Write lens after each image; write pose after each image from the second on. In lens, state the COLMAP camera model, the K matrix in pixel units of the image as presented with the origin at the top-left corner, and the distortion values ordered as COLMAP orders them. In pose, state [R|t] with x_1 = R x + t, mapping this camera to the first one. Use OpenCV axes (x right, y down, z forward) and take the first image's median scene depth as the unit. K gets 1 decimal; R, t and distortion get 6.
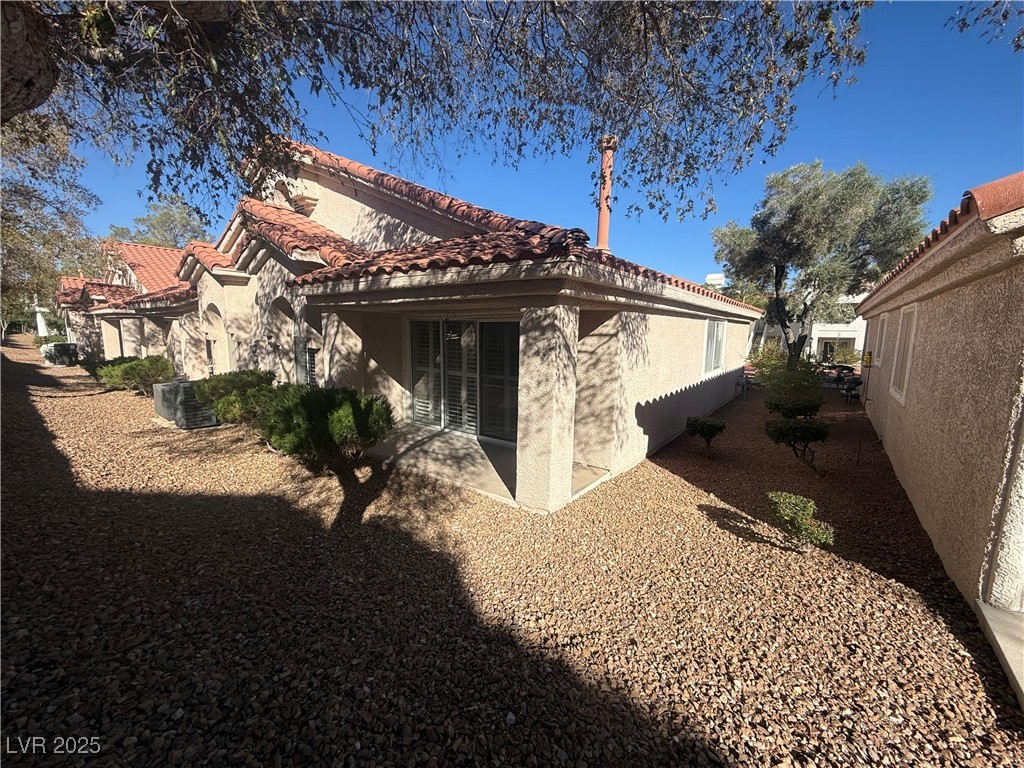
lens RADIAL K [[407.1, 0, 512.0], [0, 407.1, 384.0], [0, 0, 1]] dist [-0.000211, -0.000008]
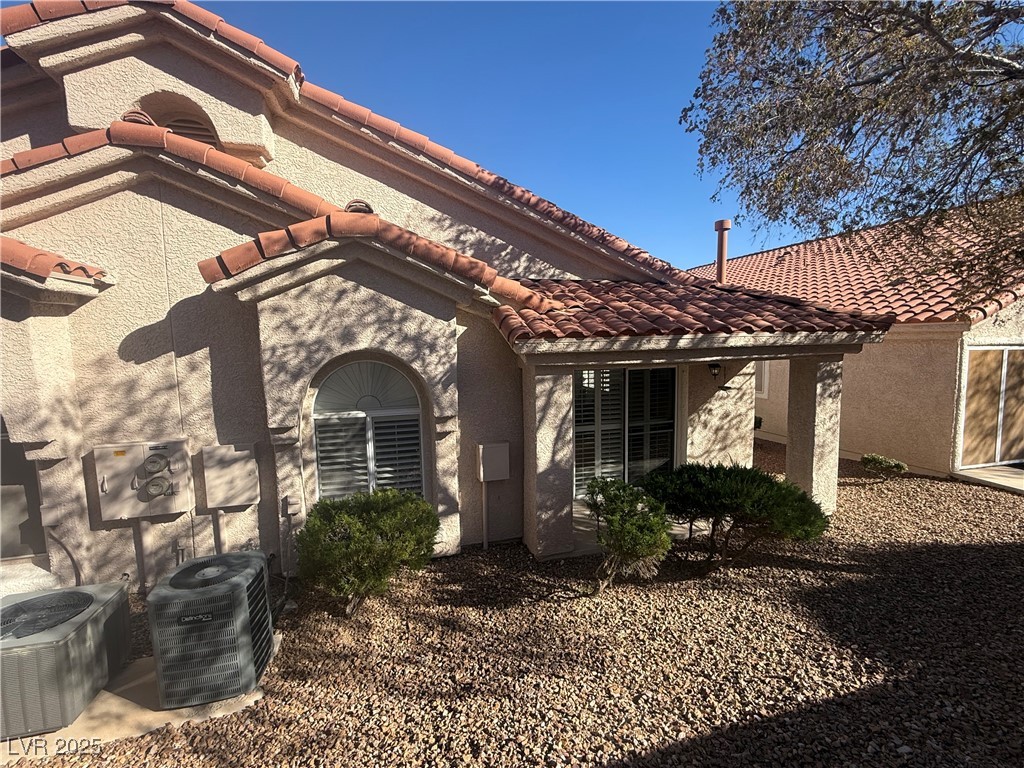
lens RADIAL K [[469.7, 0, 512.0], [0, 469.7, 384.0], [0, 0, 1]] dist [0.002356, 0.000629]
pose [[0.591078, -0.105621, 0.799669, -1.397655], [0.135145, 0.990344, 0.030913, -0.233725], [-0.795212, 0.089799, 0.599644, 0.692256]]
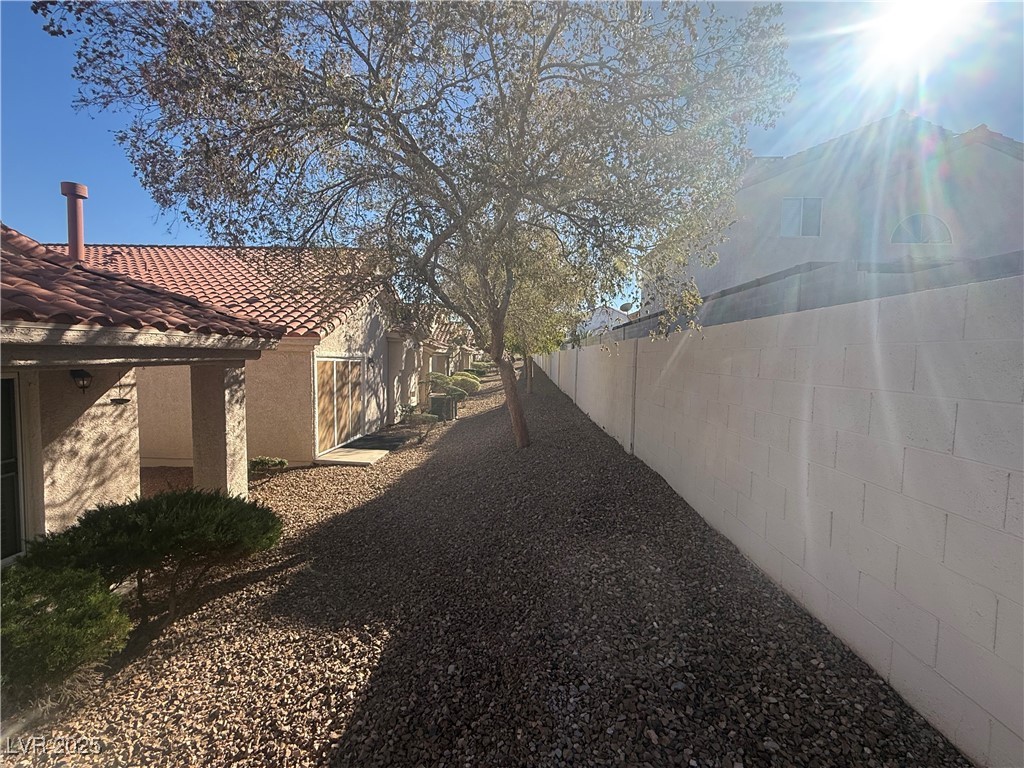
lens RADIAL K [[469.7, 0, 512.0], [0, 469.7, 384.0], [0, 0, 1]] dist [0.002356, 0.000629]
pose [[-0.583353, -0.074641, 0.808782, -1.315918], [0.078897, 0.985852, 0.147889, -0.222105], [-0.808378, 0.150082, -0.569211, 0.876483]]
